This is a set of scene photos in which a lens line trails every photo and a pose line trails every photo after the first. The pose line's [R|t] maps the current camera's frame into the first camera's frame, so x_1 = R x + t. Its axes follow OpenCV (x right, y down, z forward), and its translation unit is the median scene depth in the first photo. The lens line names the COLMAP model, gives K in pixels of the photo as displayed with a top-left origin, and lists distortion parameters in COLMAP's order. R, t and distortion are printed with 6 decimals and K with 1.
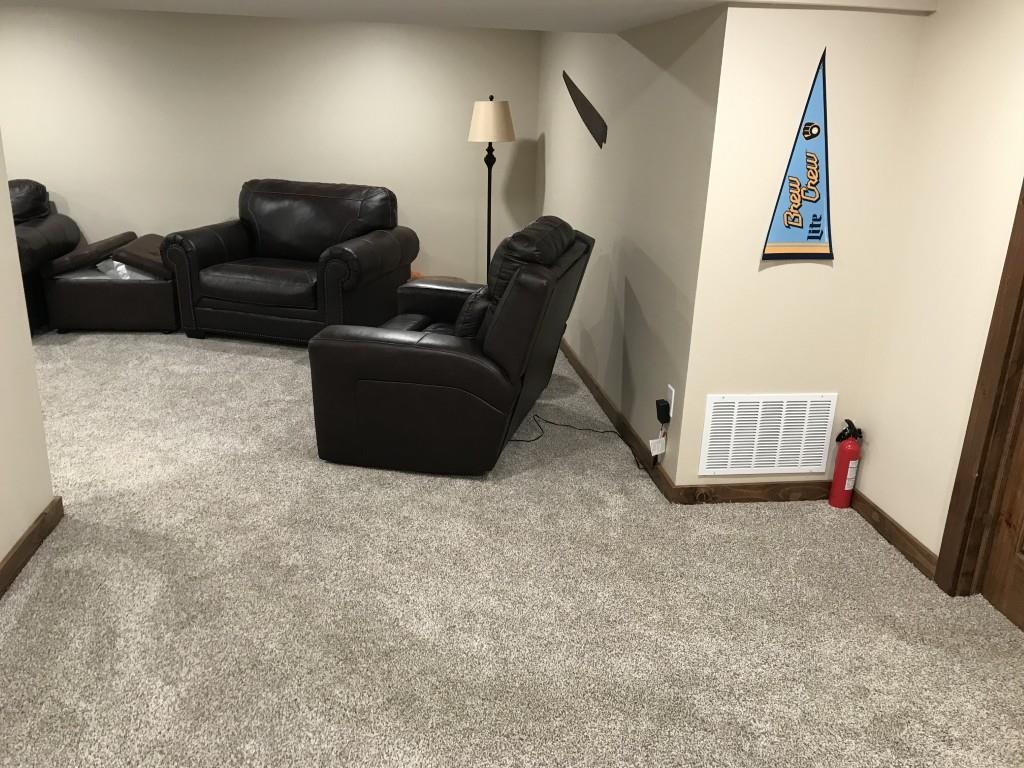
lens RADIAL K [[838.3, 0, 511.1], [0, 838.3, 384.1], [0, 0, 1]] dist [0.041754, -0.030671]
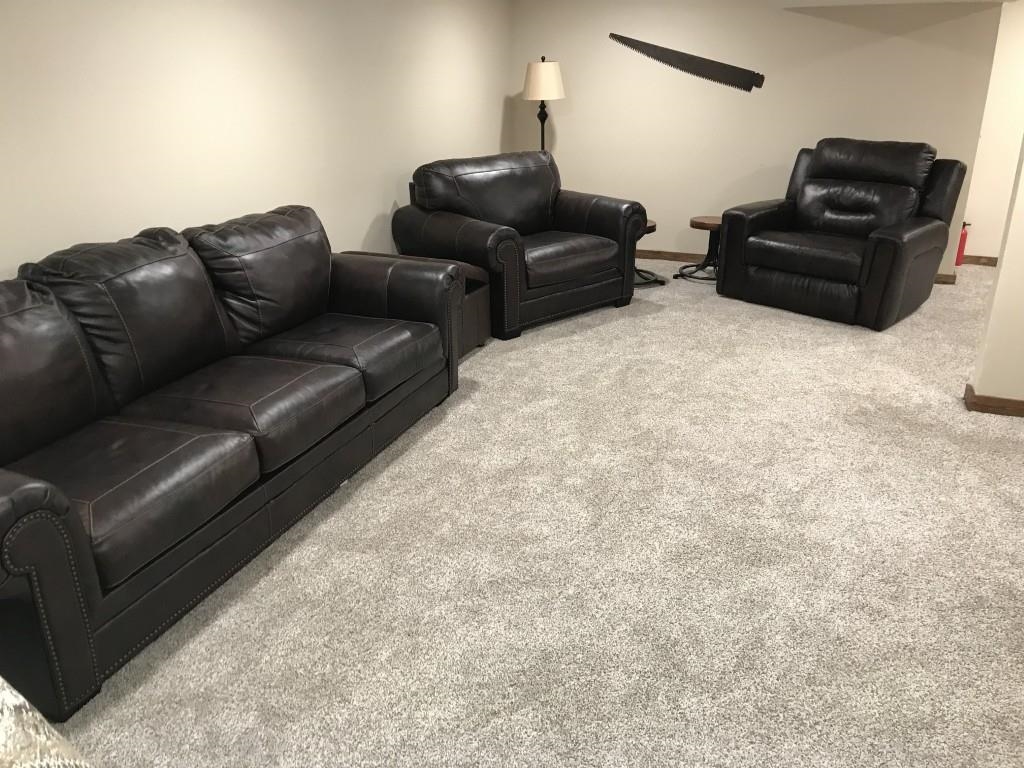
lens RADIAL K [[838.3, 0, 511.1], [0, 838.3, 385.5], [0, 0, 1]] dist [0.041754, -0.030671]
pose [[0.489640, -0.346005, 0.800333, -1.112839], [0.298470, 0.928952, 0.219007, -0.205202], [-0.819249, 0.131641, 0.558124, 0.497776]]
